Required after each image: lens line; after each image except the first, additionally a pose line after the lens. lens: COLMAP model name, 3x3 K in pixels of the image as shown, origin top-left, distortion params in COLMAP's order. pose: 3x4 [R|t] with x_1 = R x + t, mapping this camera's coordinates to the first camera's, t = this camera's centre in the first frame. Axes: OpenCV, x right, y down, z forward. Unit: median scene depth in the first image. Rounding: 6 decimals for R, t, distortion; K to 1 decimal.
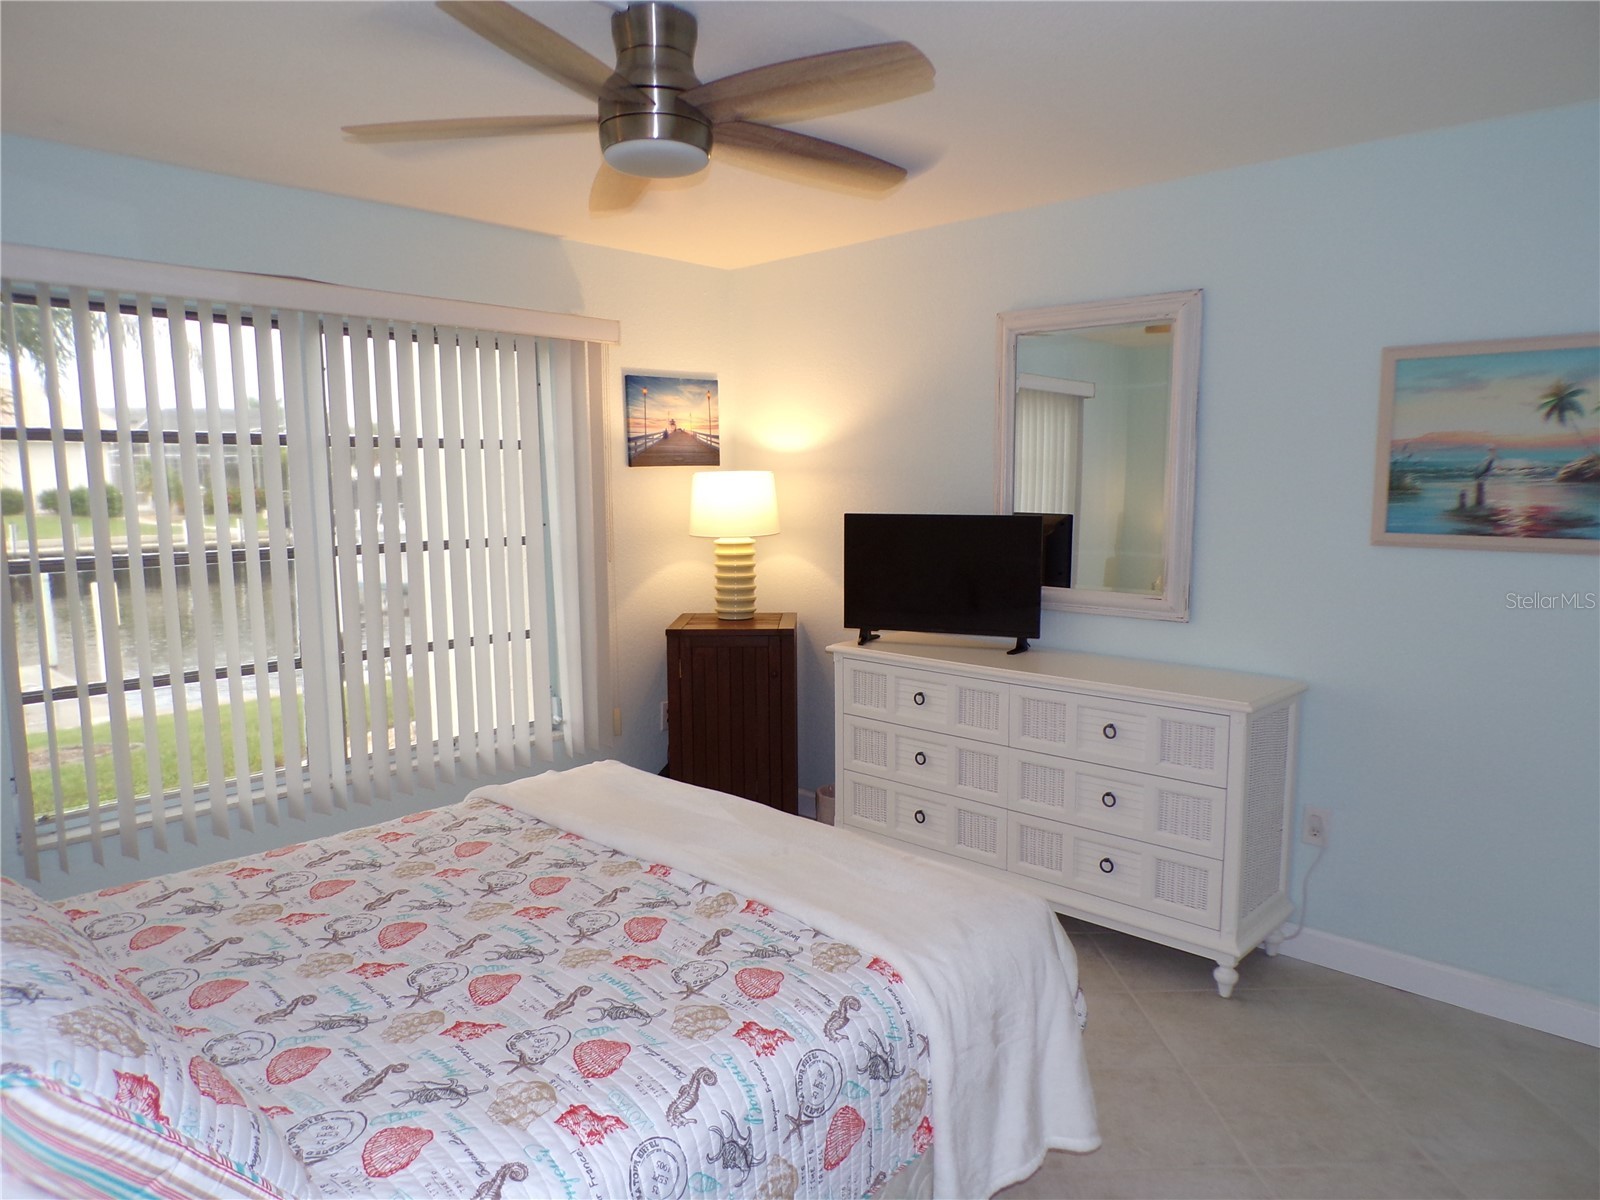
lens RADIAL K [[1089.0, 0, 801.3], [0, 1089.0, 606.5], [0, 0, 1]] dist [-0.002834, 0.007015]
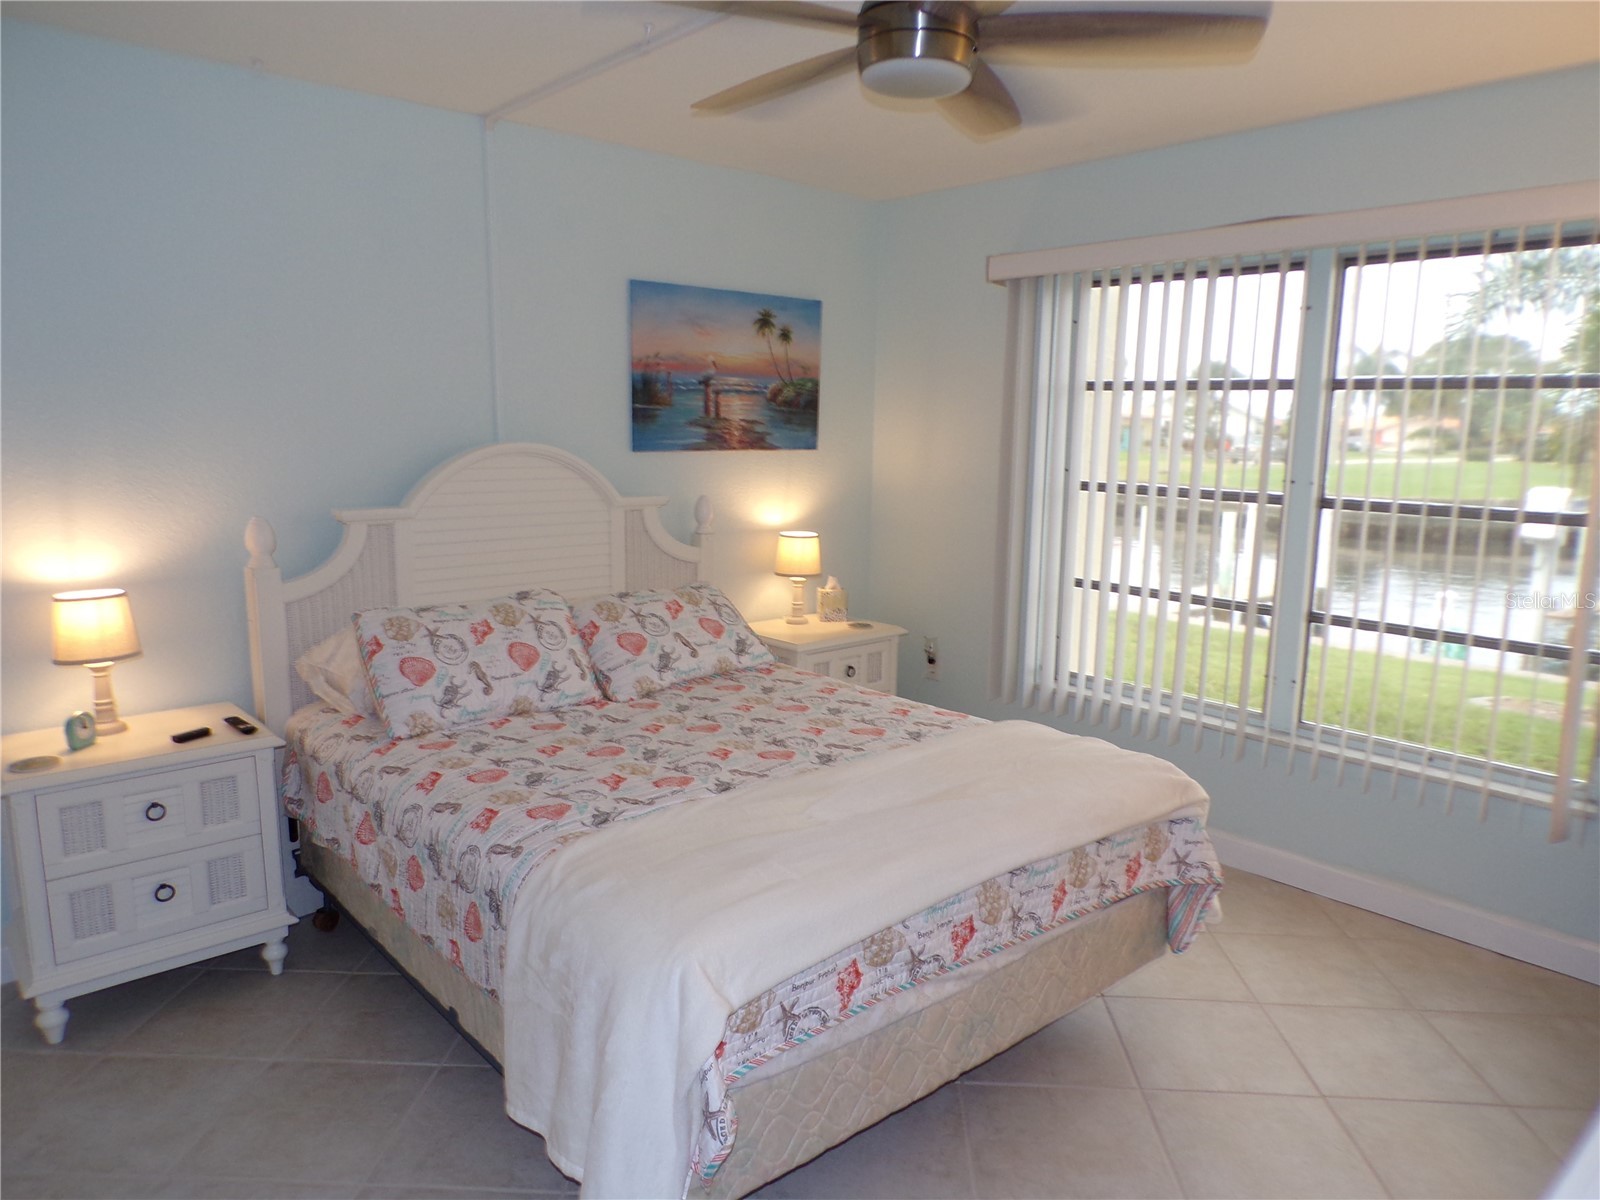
lens RADIAL K [[1089.0, 0, 807.3], [0, 1089.0, 610.3], [0, 0, 1]] dist [-0.002834, 0.007015]
pose [[-0.080881, 0.181930, -0.979980, 0.668279], [-0.133779, 0.972323, 0.191550, -0.099124], [0.987705, 0.146593, -0.054304, 0.778282]]
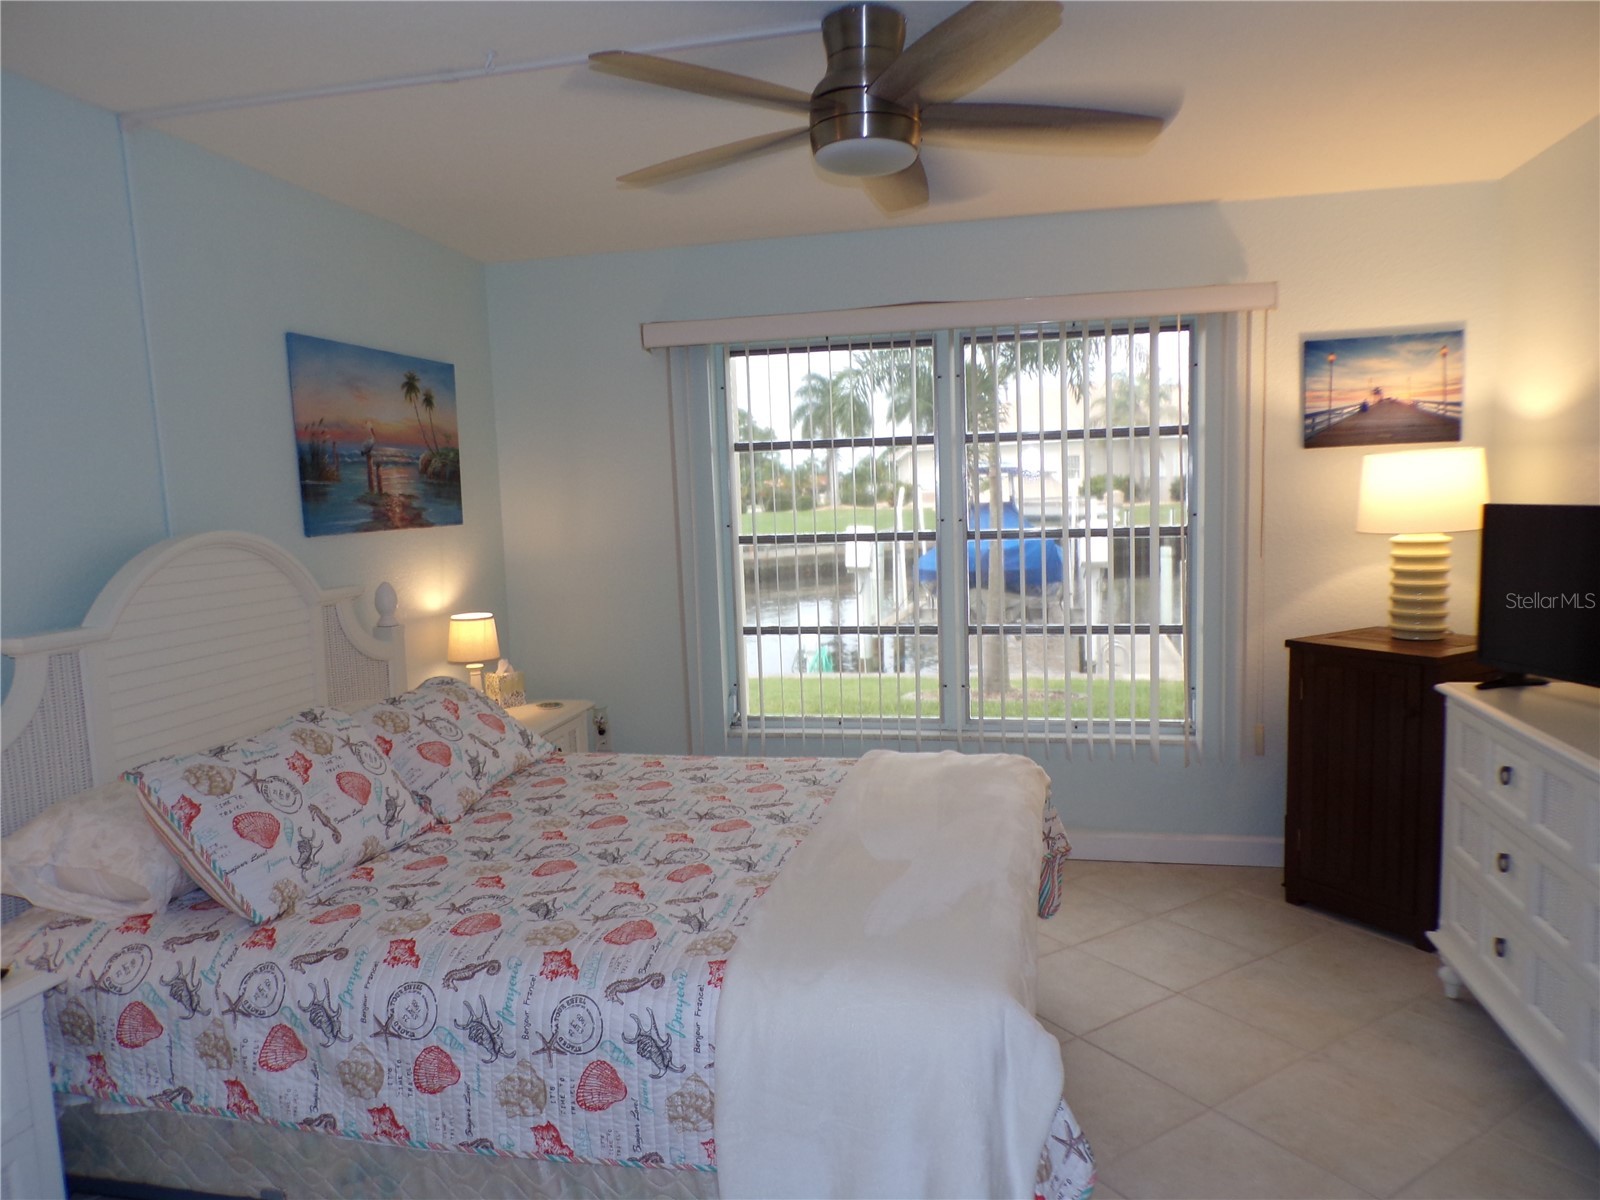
lens RADIAL K [[1089.0, 0, 810.0], [0, 1089.0, 611.4], [0, 0, 1]] dist [-0.002834, 0.007015]
pose [[0.523087, 0.089675, -0.847548, 0.560258], [-0.074081, 0.995469, 0.059605, -0.033574], [0.849054, 0.031608, 0.527360, 0.327801]]
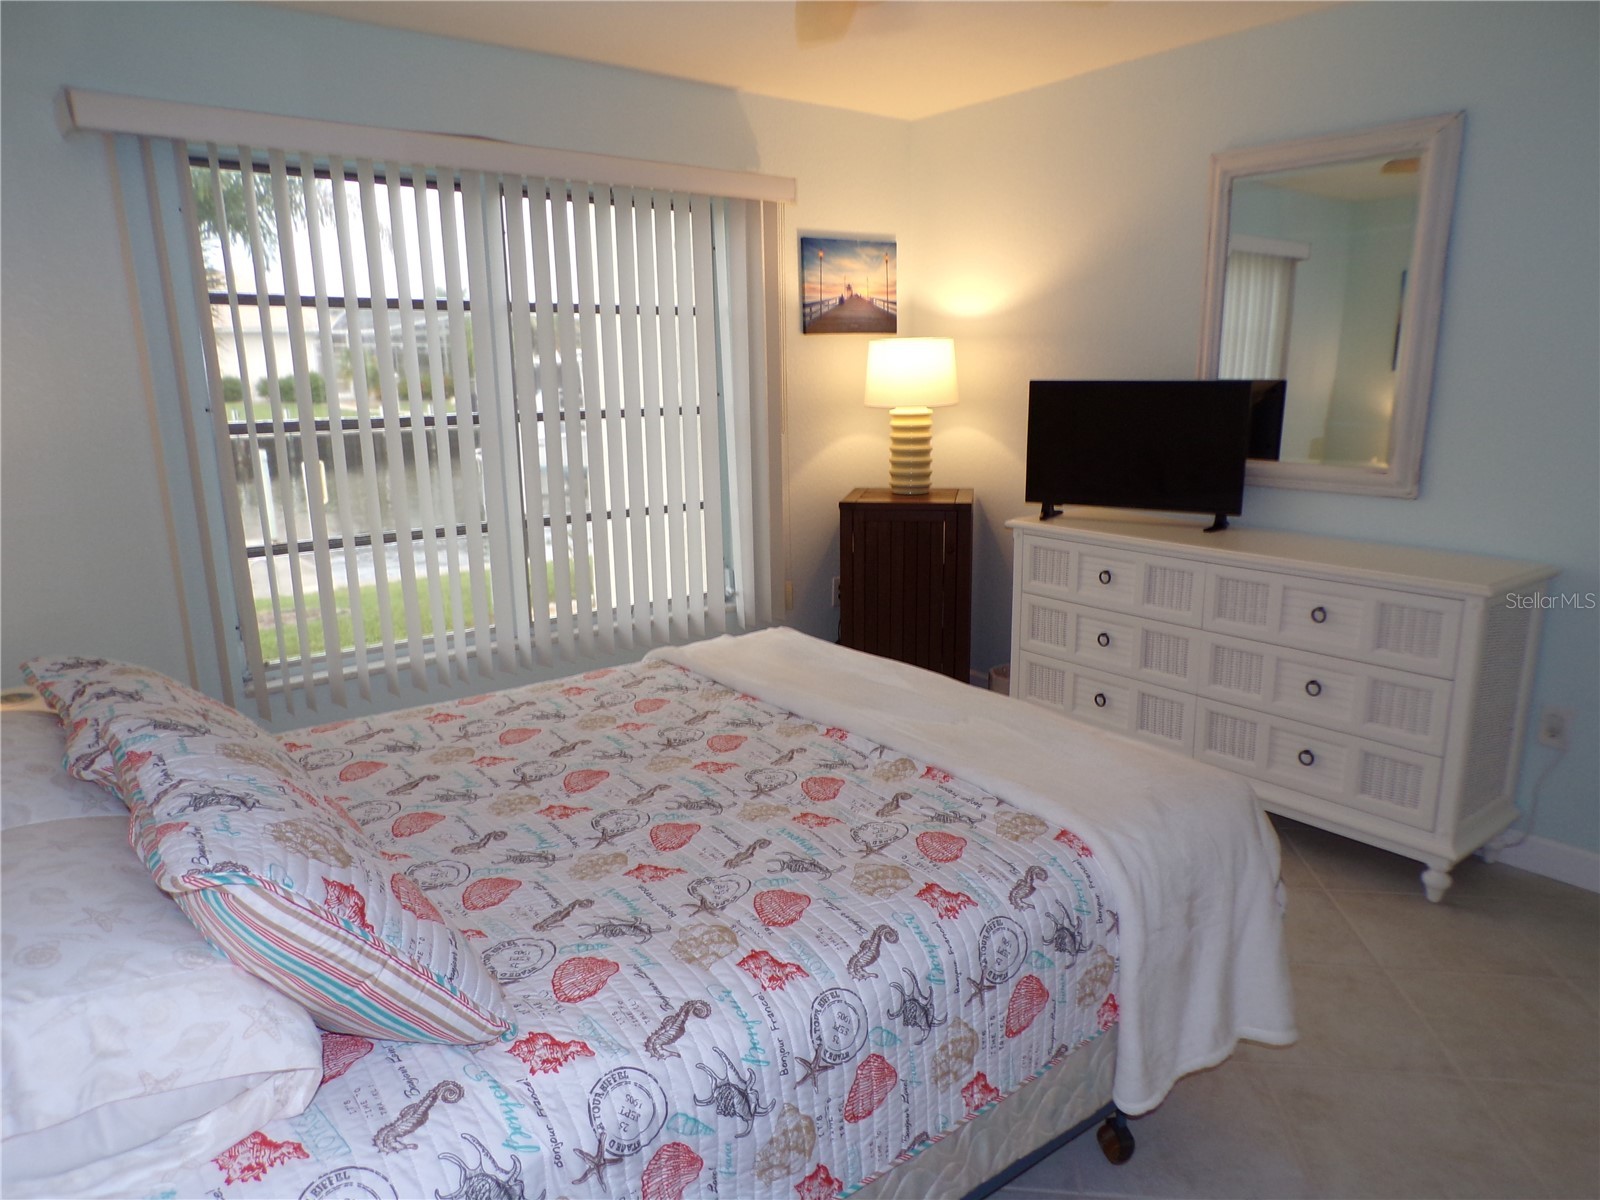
lens RADIAL K [[1089.0, 0, 797.6], [0, 1089.0, 607.8], [0, 0, 1]] dist [-0.002834, 0.007015]
pose [[0.988036, 0.028518, -0.151566, -0.014094], [-0.012952, 0.994626, 0.102717, 0.021798], [0.153681, -0.099525, 0.983096, 0.029998]]
